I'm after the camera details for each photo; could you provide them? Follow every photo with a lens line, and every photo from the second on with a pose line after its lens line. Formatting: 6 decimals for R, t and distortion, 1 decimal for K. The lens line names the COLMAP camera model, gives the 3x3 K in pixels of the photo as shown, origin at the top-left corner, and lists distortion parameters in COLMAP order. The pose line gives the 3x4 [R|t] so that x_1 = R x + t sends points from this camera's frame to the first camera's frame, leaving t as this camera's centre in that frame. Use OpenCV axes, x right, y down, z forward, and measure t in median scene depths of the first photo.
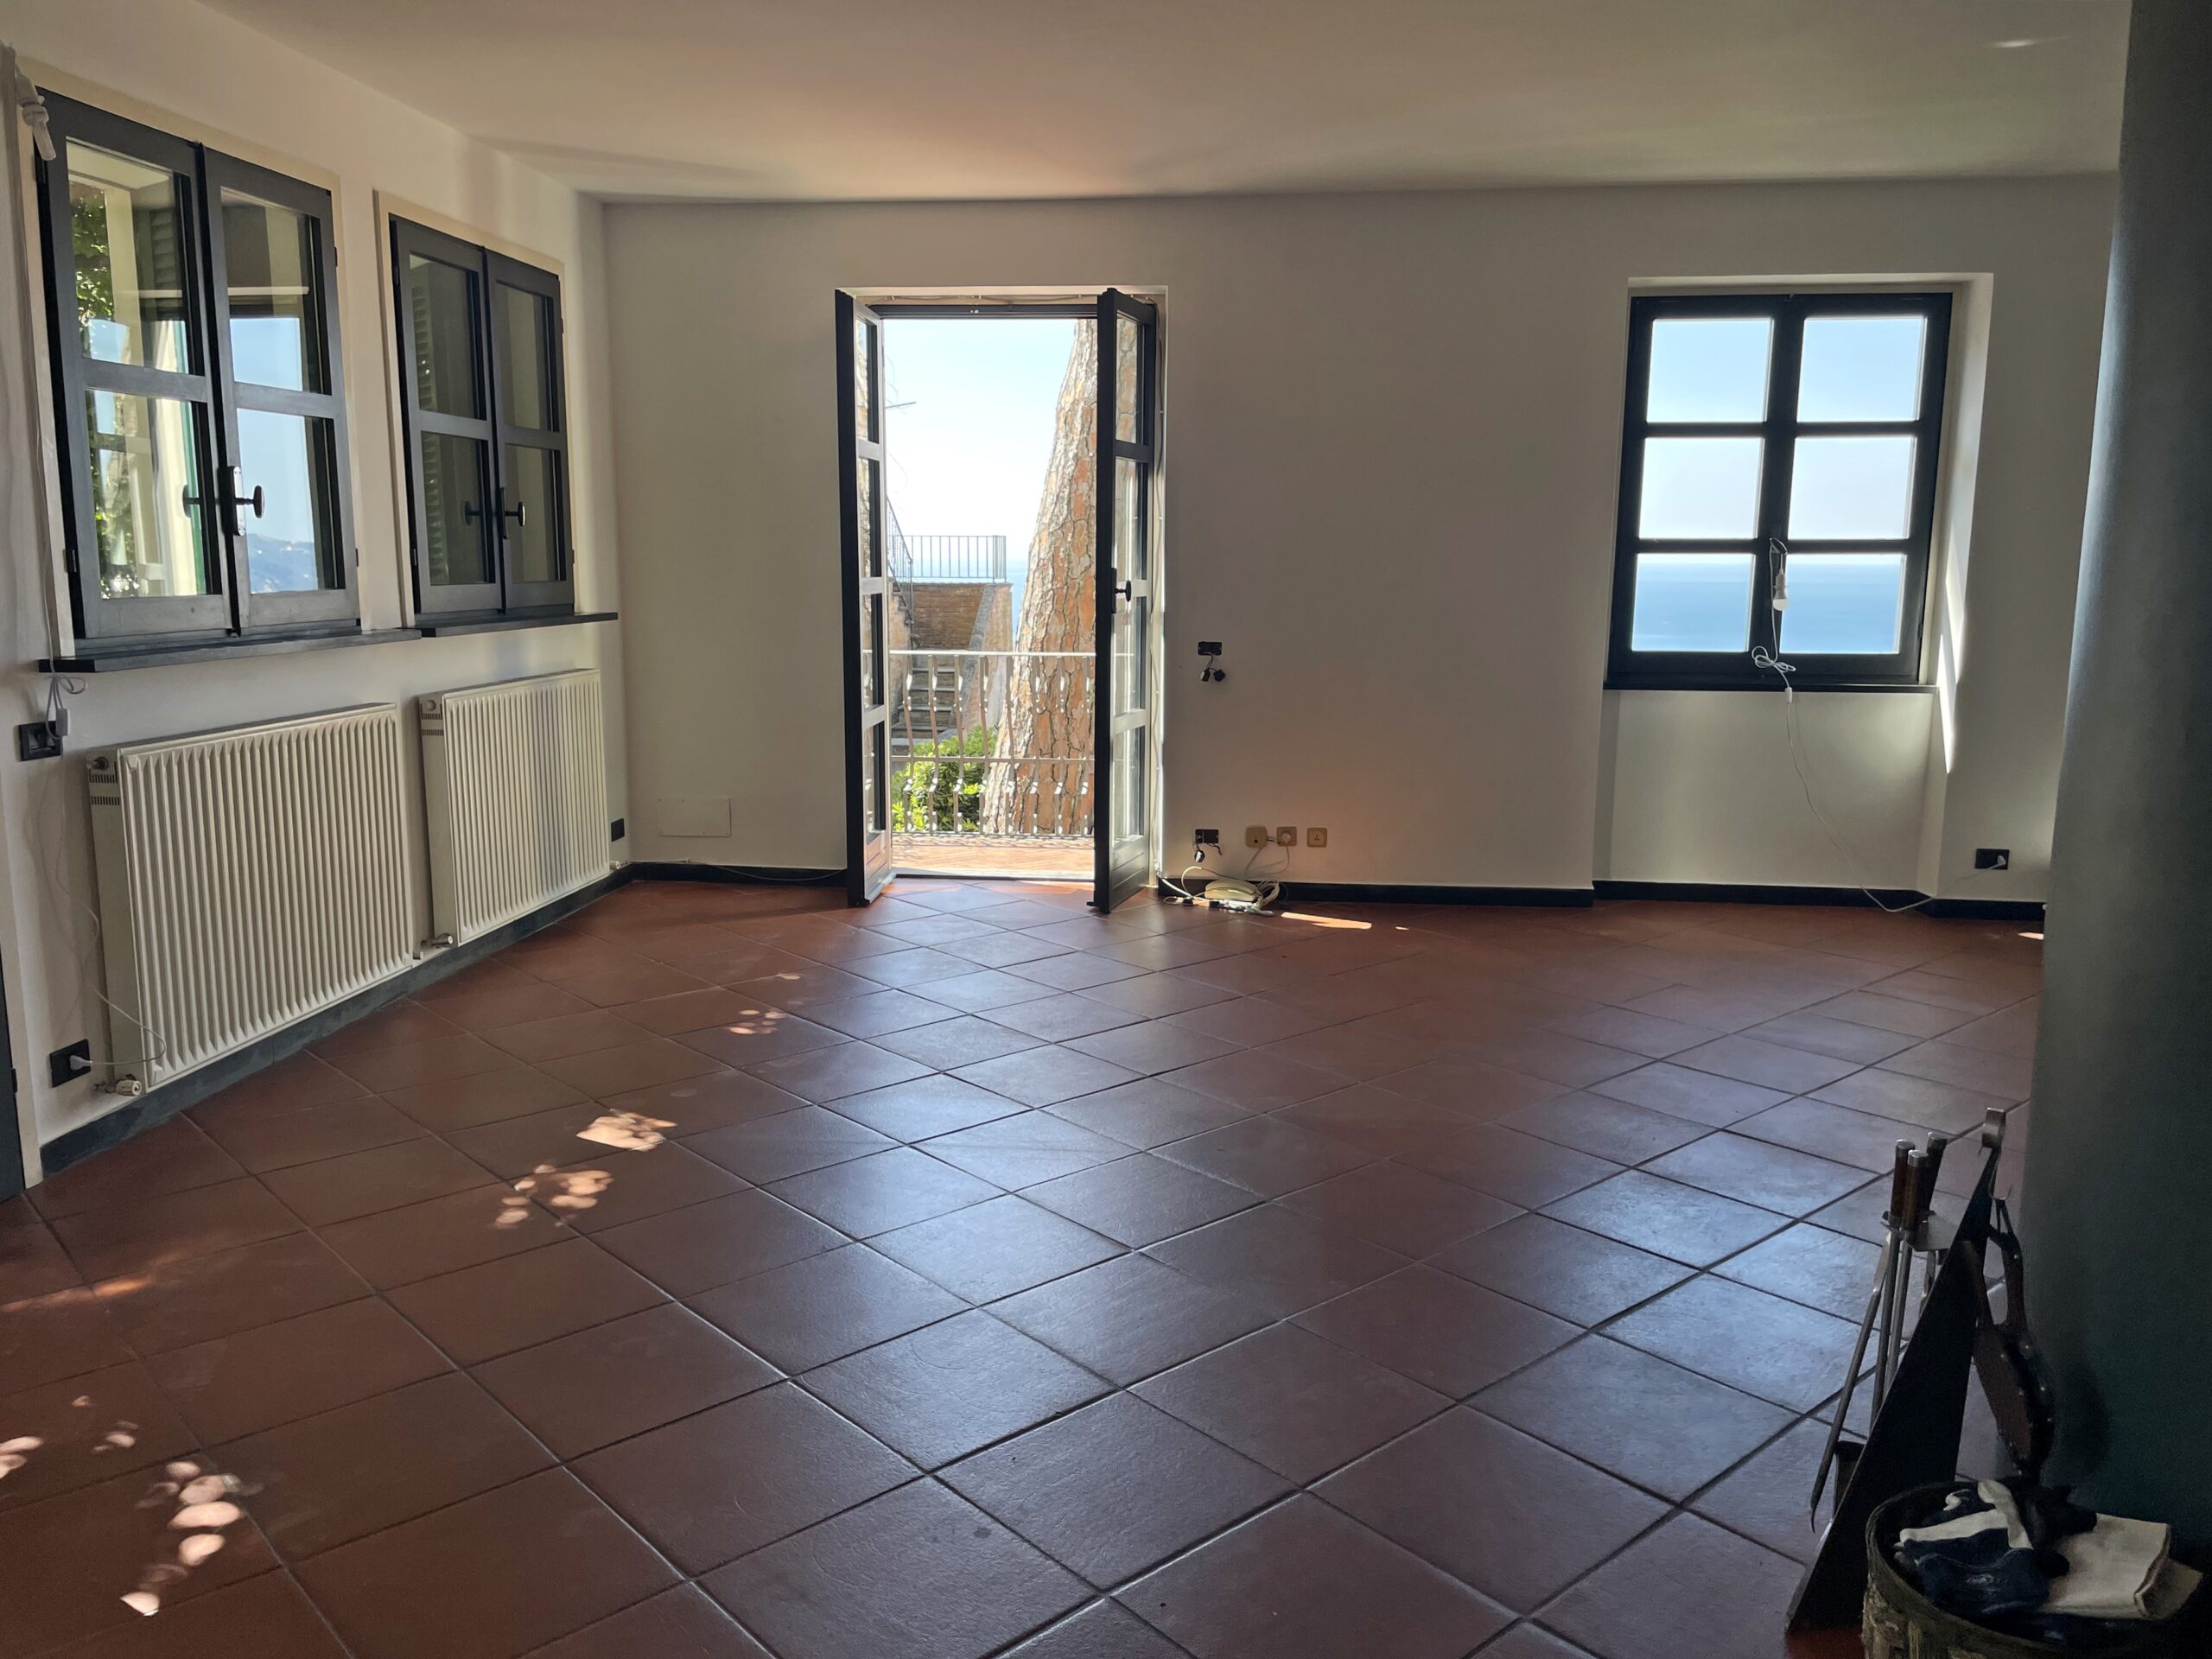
lens RADIAL K [[1660.9, 0, 1099.4], [0, 1660.9, 827.6], [0, 0, 1]] dist [0.117997, -0.147964]
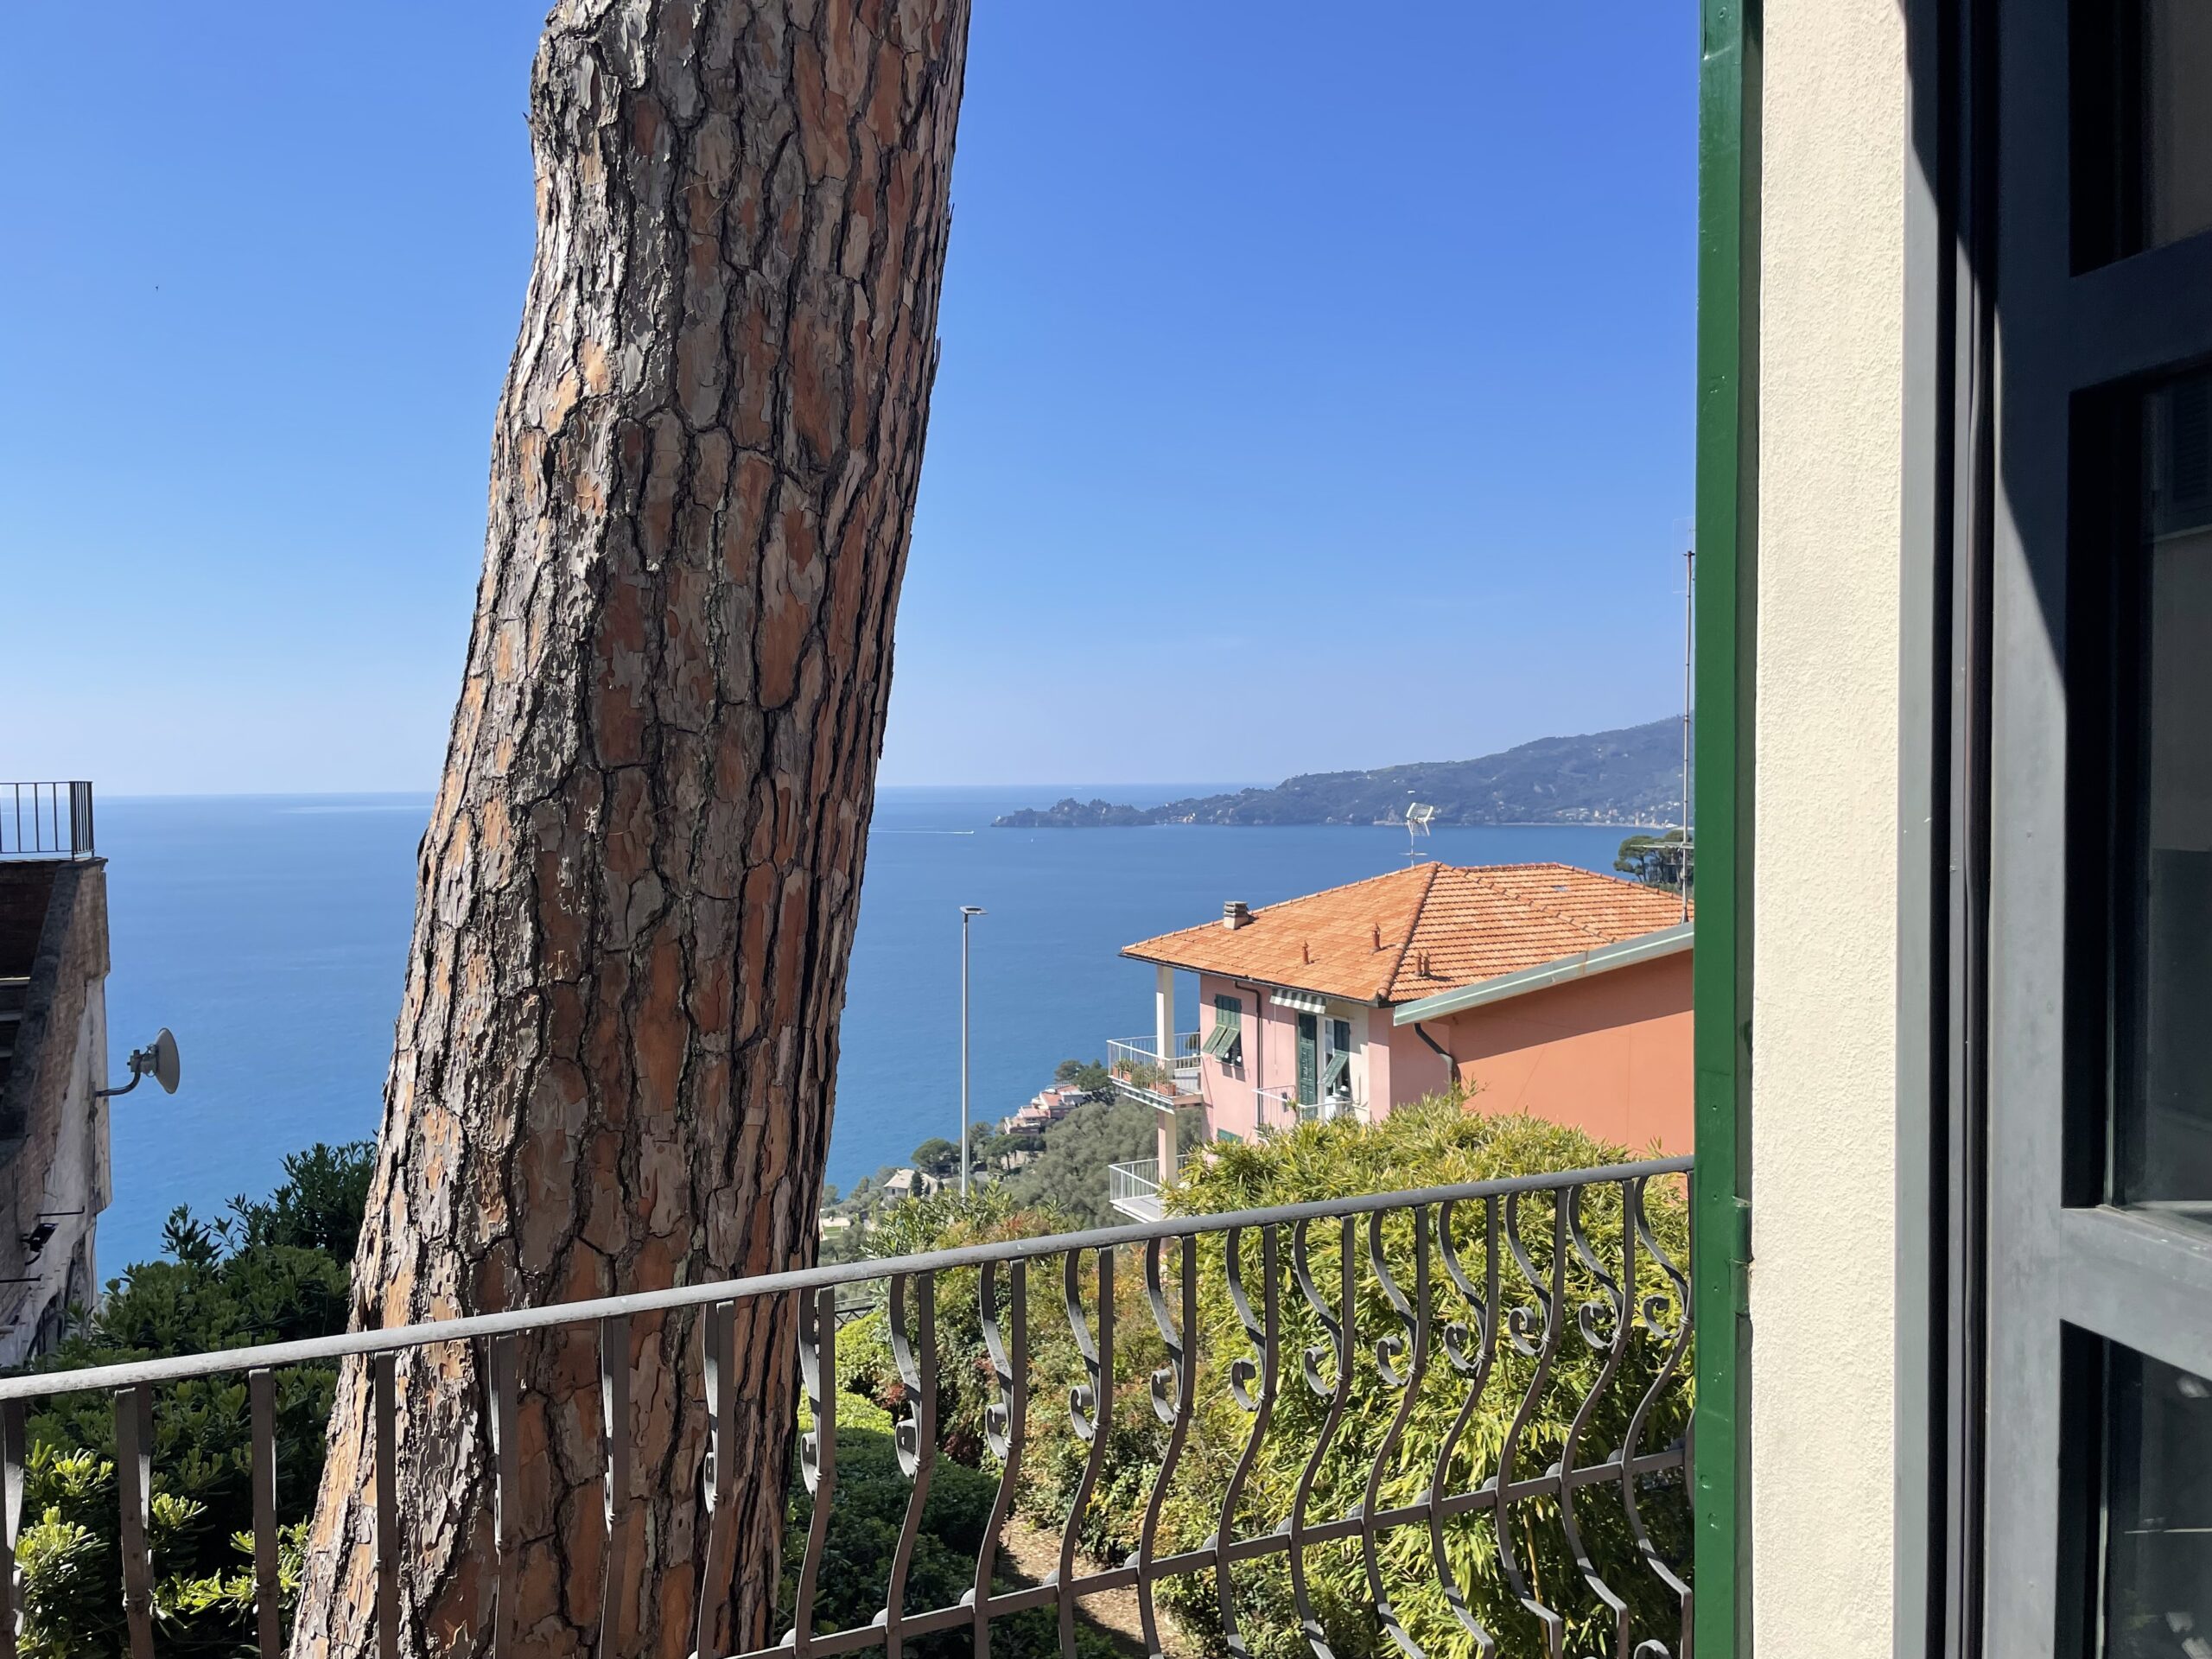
lens RADIAL K [[1660.9, 0, 1099.4], [0, 1660.9, 827.6], [0, 0, 1]] dist [0.117997, -0.147964]
pose [[0.871235, -0.035882, 0.489553, -0.085542], [0.100164, 0.989336, -0.105743, -0.124526], [-0.480538, 0.141163, 0.865538, 0.652246]]
